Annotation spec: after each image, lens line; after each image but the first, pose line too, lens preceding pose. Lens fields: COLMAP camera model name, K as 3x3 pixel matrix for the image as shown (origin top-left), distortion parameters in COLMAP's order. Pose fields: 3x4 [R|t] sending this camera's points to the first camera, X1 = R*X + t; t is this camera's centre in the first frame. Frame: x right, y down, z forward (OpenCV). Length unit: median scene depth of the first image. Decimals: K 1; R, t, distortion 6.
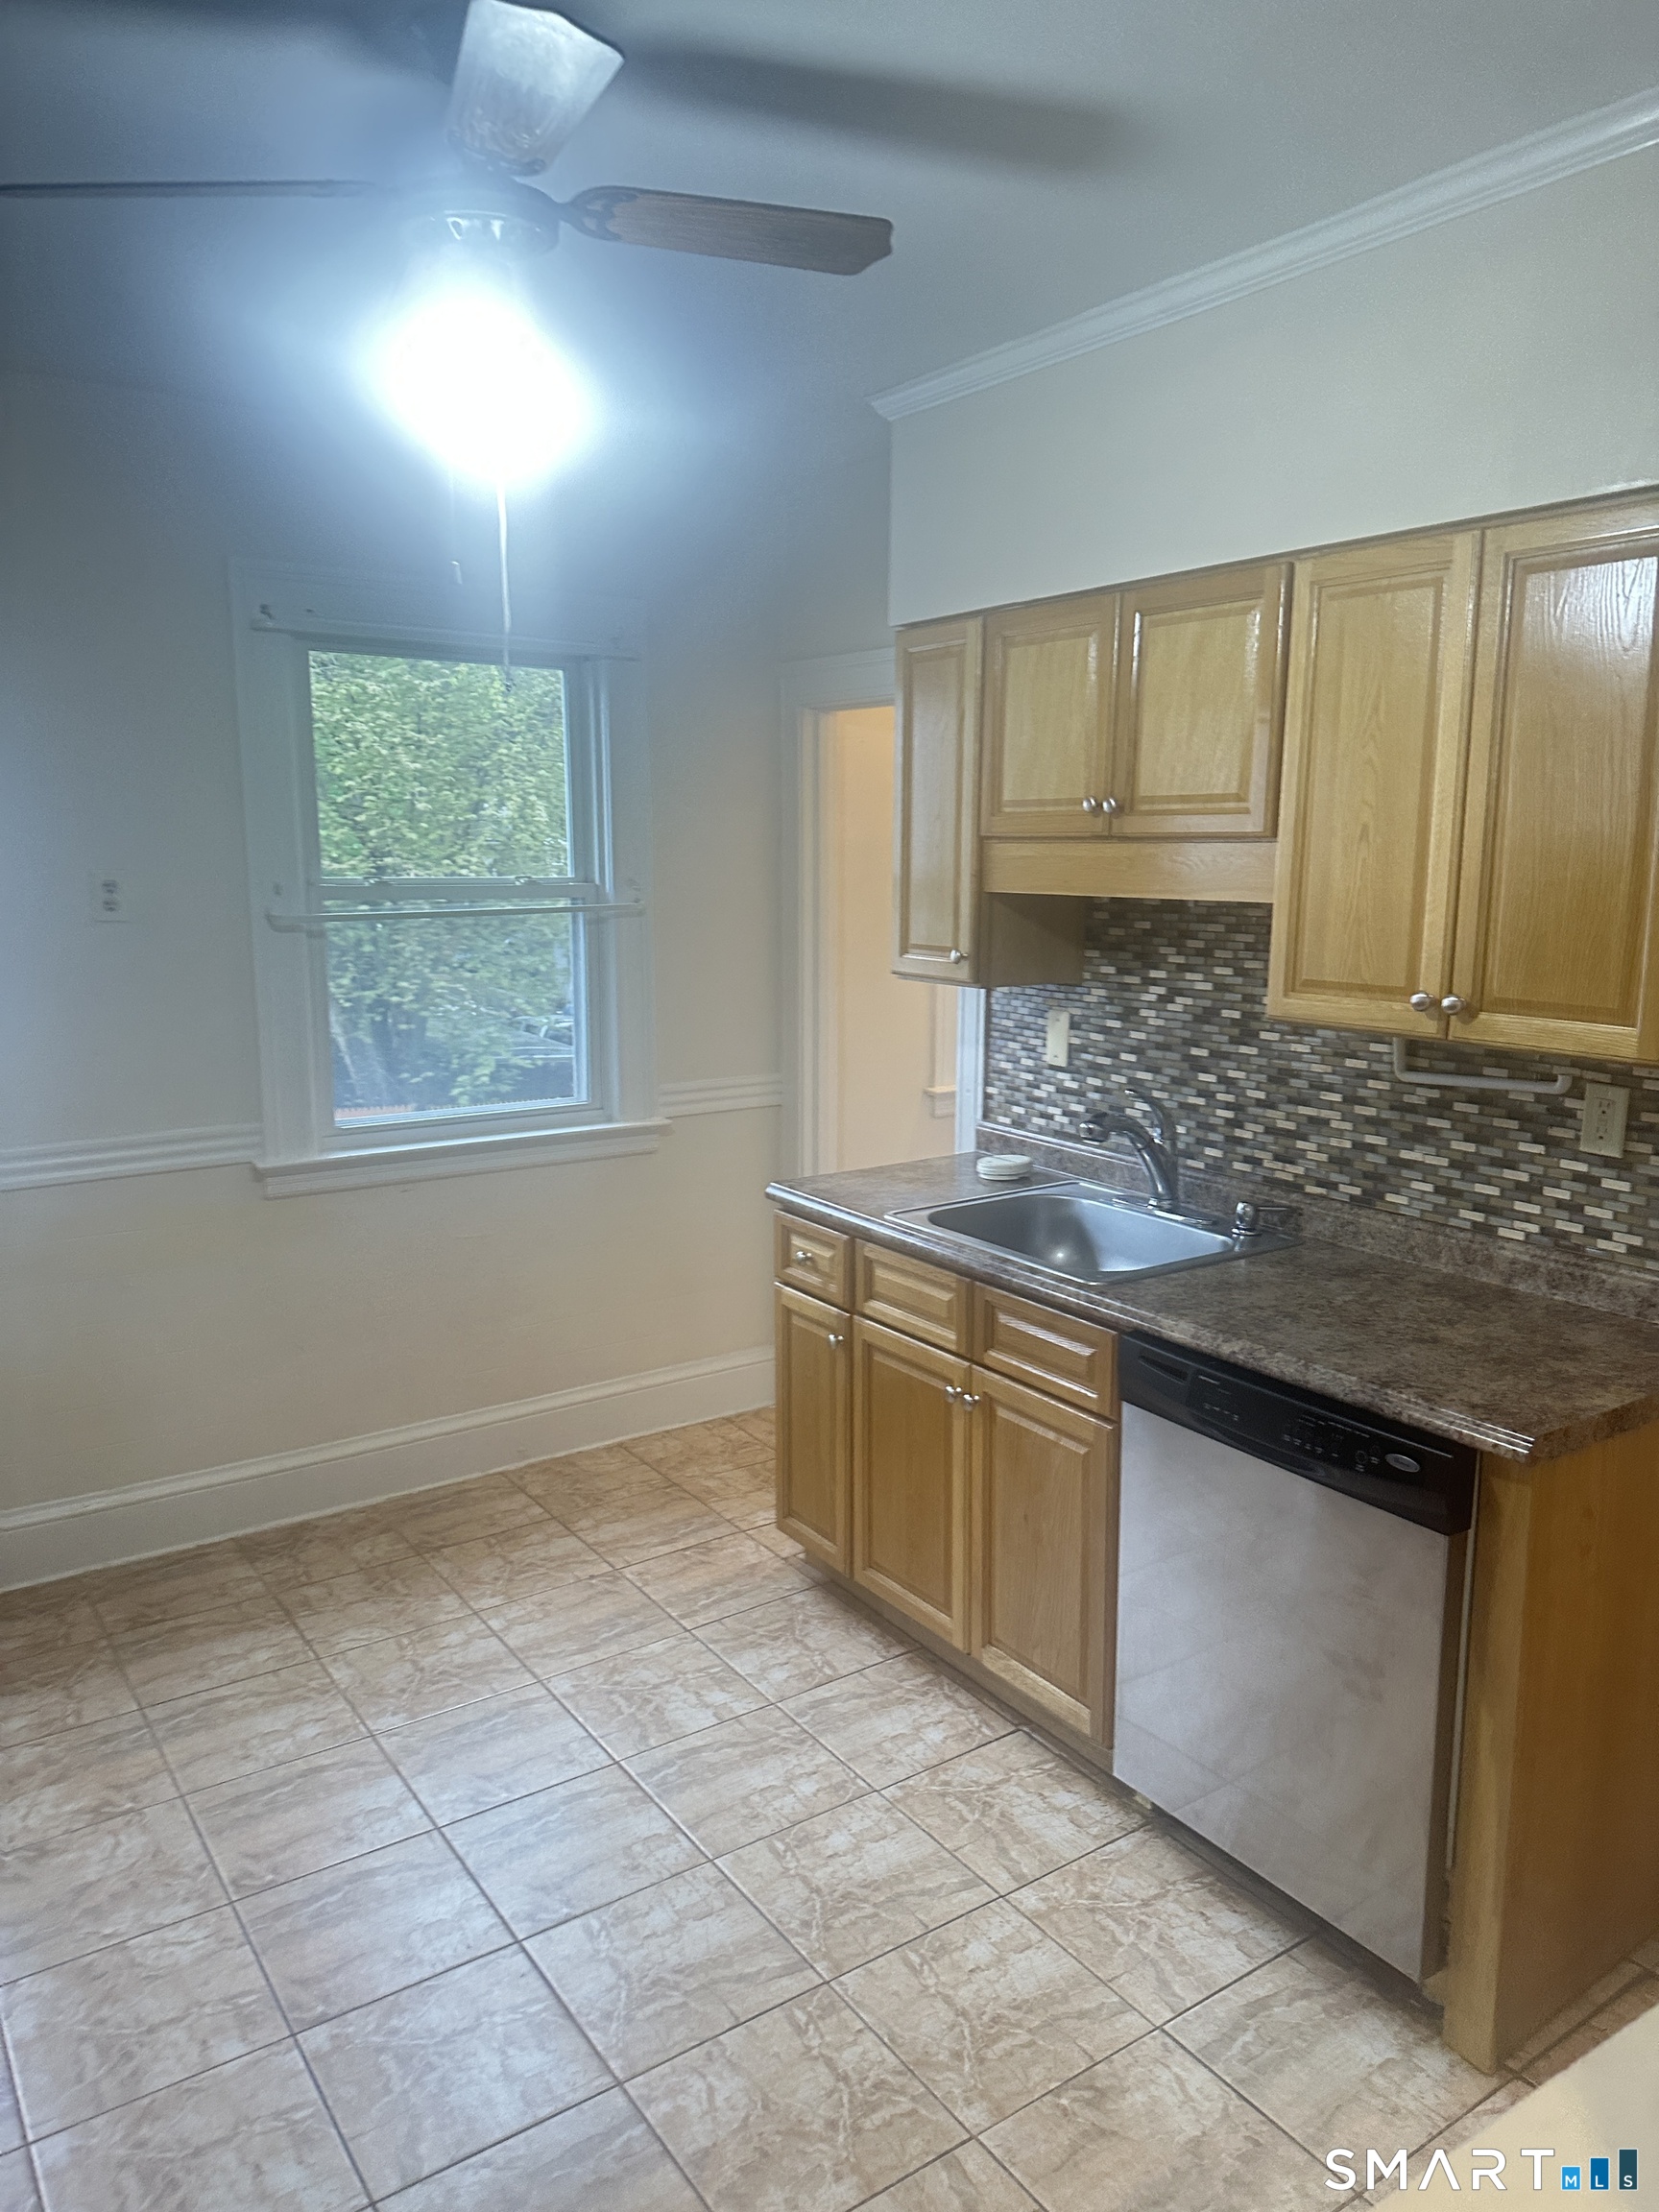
lens RADIAL K [[1553.9, 0, 838.8], [0, 1553.9, 1105.0], [0, 0, 1]] dist [0.061136, -0.091809]
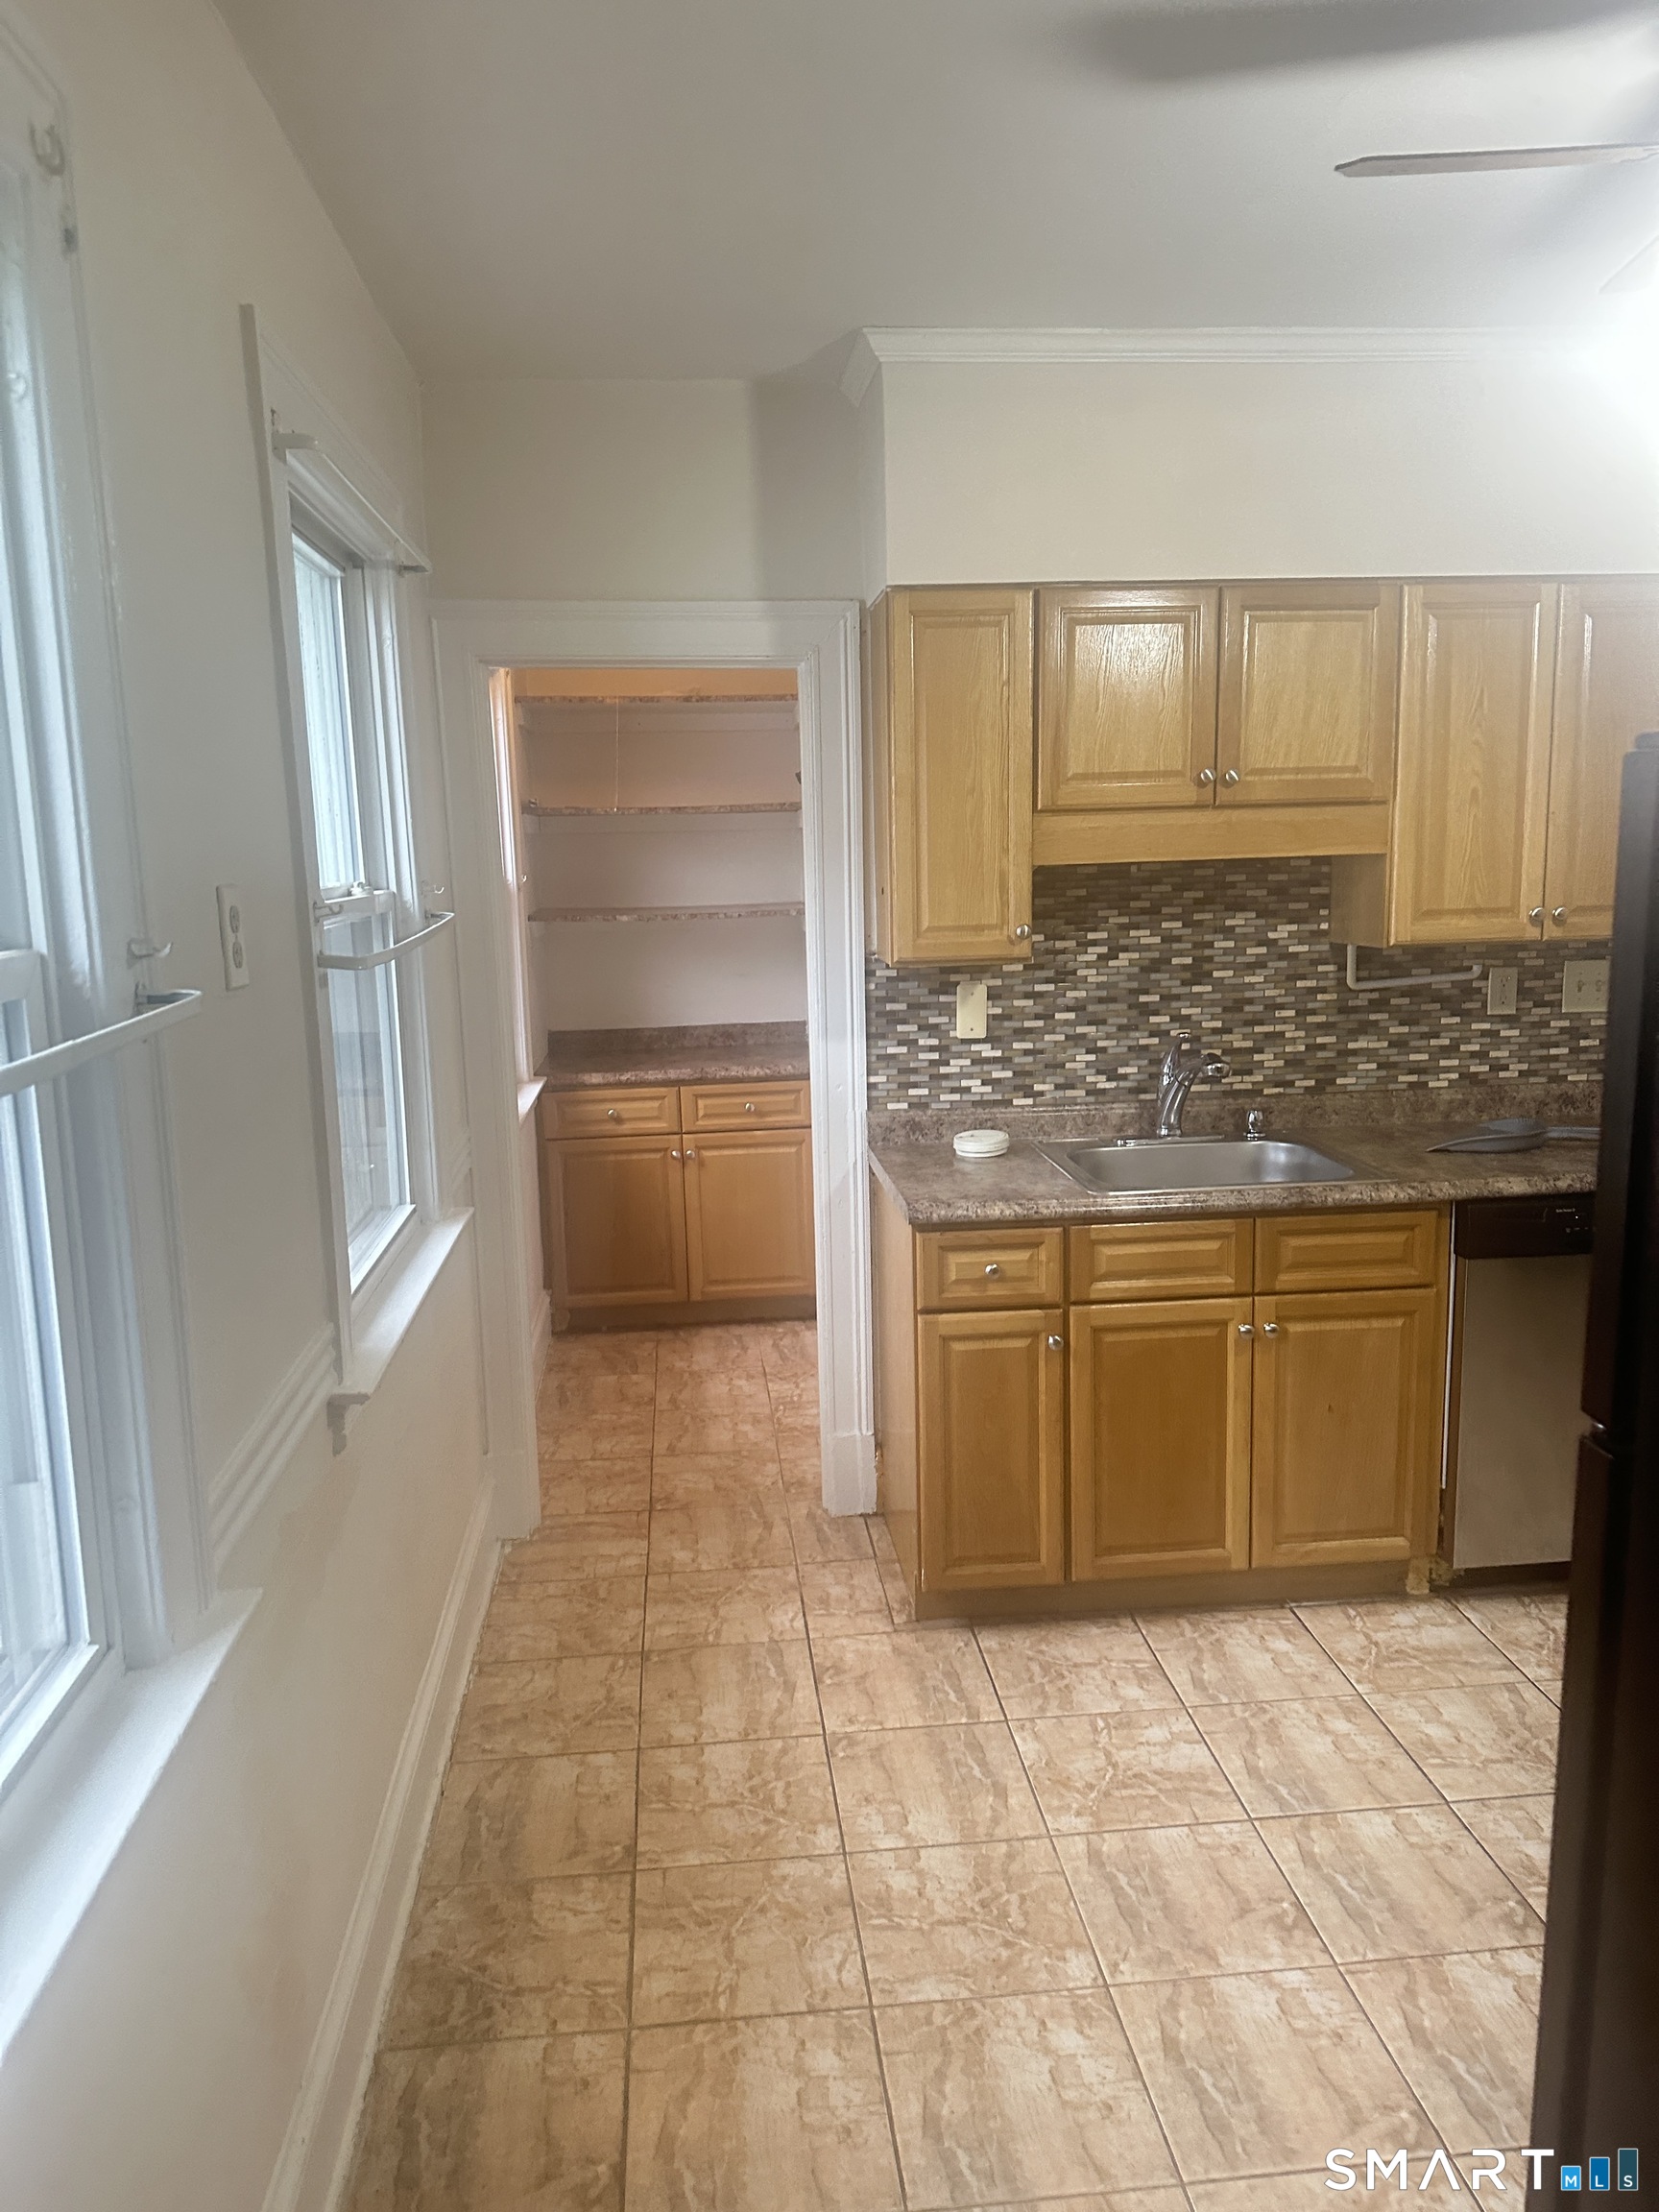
lens RADIAL K [[1553.9, 0, 835.1], [0, 1553.9, 1102.4], [0, 0, 1]] dist [0.061136, -0.091809]
pose [[0.486188, -0.162006, 0.858706, -0.920009], [0.173329, 0.981019, 0.086945, -0.103693], [-0.856492, 0.106567, 0.505040, 0.664411]]
